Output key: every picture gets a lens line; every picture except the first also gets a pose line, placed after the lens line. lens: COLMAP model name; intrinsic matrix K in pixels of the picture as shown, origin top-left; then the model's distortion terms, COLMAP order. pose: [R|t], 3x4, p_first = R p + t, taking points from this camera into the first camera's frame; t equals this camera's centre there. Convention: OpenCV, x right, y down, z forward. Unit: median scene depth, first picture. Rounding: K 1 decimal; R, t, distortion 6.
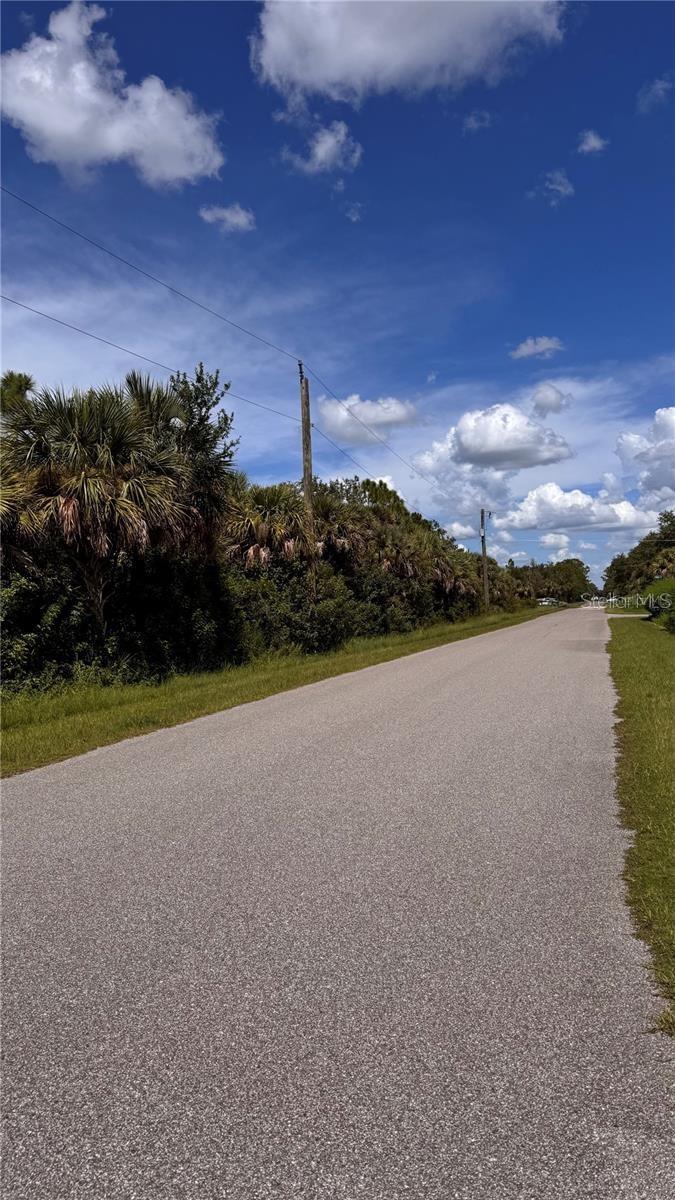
lens RADIAL K [[815.0, 0, 337.5], [0, 815.0, 600.0], [0, 0, 1]] dist [0.116944, -0.146623]
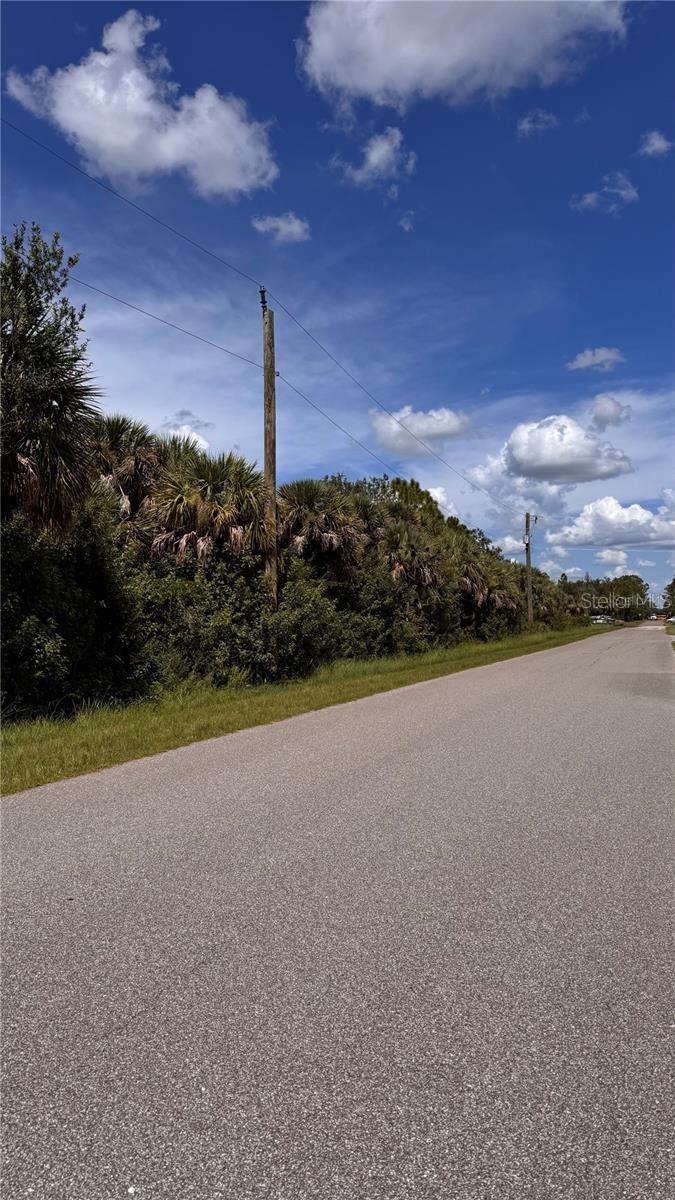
lens RADIAL K [[799.8, 0, 313.4], [0, 799.8, 613.4], [0, 0, 1]] dist [0.073090, -0.110394]
pose [[0.995297, 0.022163, -0.094299, 0.041114], [-0.022058, 0.999754, 0.002154, 0.000748], [0.094324, -0.000064, 0.995542, 0.151738]]
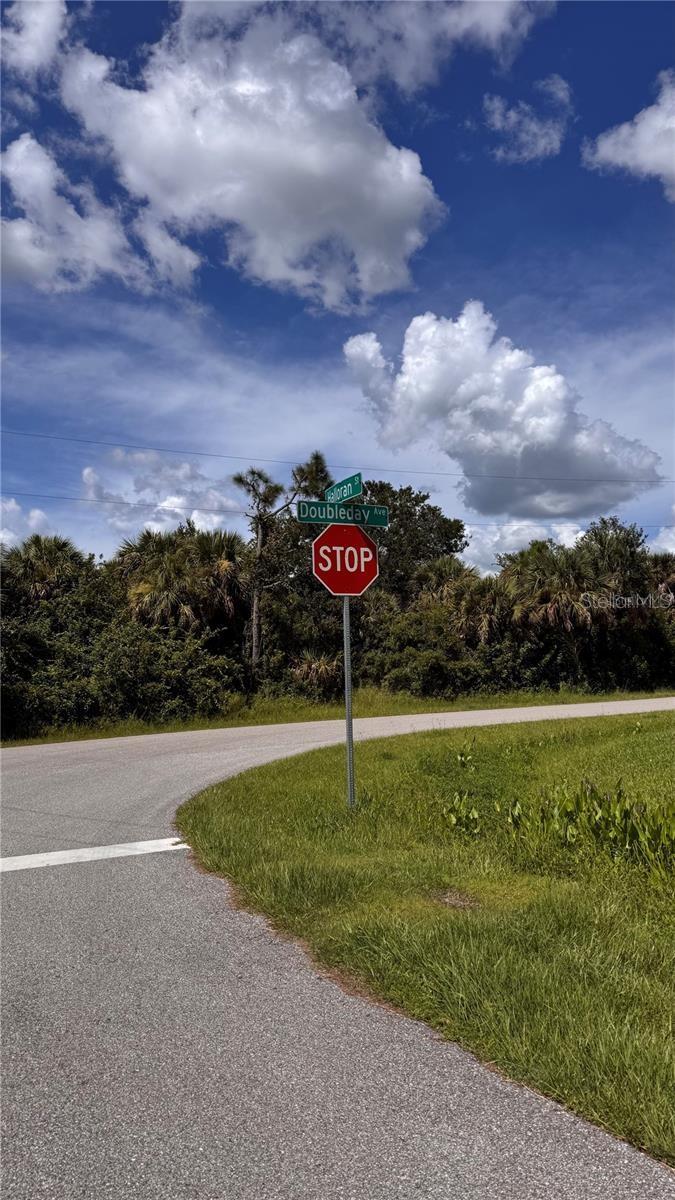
lens RADIAL K [[820.5, 0, 328.2], [0, 820.5, 594.6], [0, 0, 1]] dist [0.080801, -0.125922]
pose [[0.740750, -0.052789, -0.669704, 0.208373], [0.017568, 0.998089, -0.059242, -0.009845], [0.671551, 0.032119, 0.740262, -0.299855]]
